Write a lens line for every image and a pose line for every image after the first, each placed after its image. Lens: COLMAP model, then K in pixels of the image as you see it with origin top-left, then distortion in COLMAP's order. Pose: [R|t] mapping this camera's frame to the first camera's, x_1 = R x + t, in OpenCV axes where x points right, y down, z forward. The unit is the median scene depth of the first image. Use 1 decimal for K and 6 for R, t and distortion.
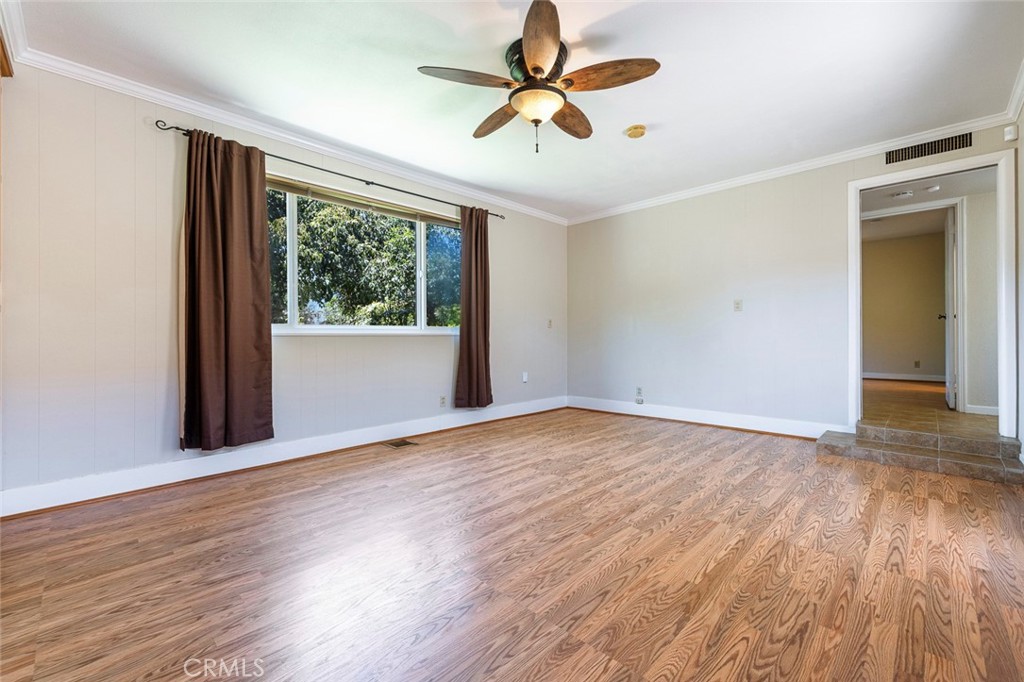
lens RADIAL K [[428.8, 0, 521.3], [0, 428.8, 344.7], [0, 0, 1]] dist [-0.001289, 0.000284]
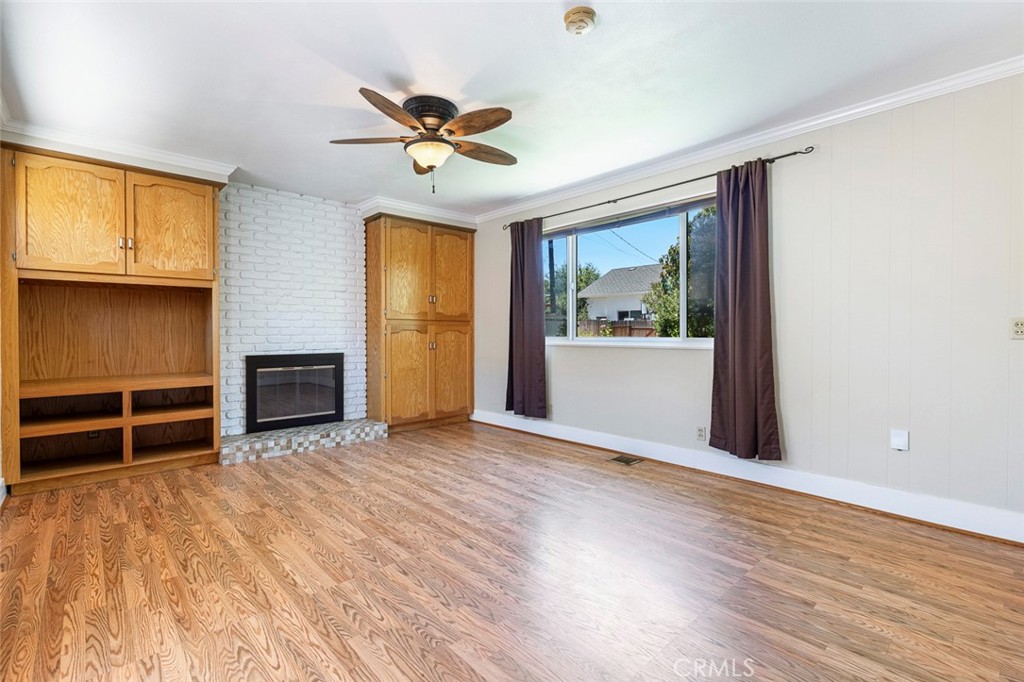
lens RADIAL K [[465.7, 0, 497.4], [0, 465.7, 331.8], [0, 0, 1]] dist [-0.003255, 0.001875]
pose [[-0.081223, 0.004563, -0.996686, 1.289349], [-0.016382, 0.999848, 0.005912, -0.096381], [0.996561, 0.016808, -0.081135, 1.308346]]
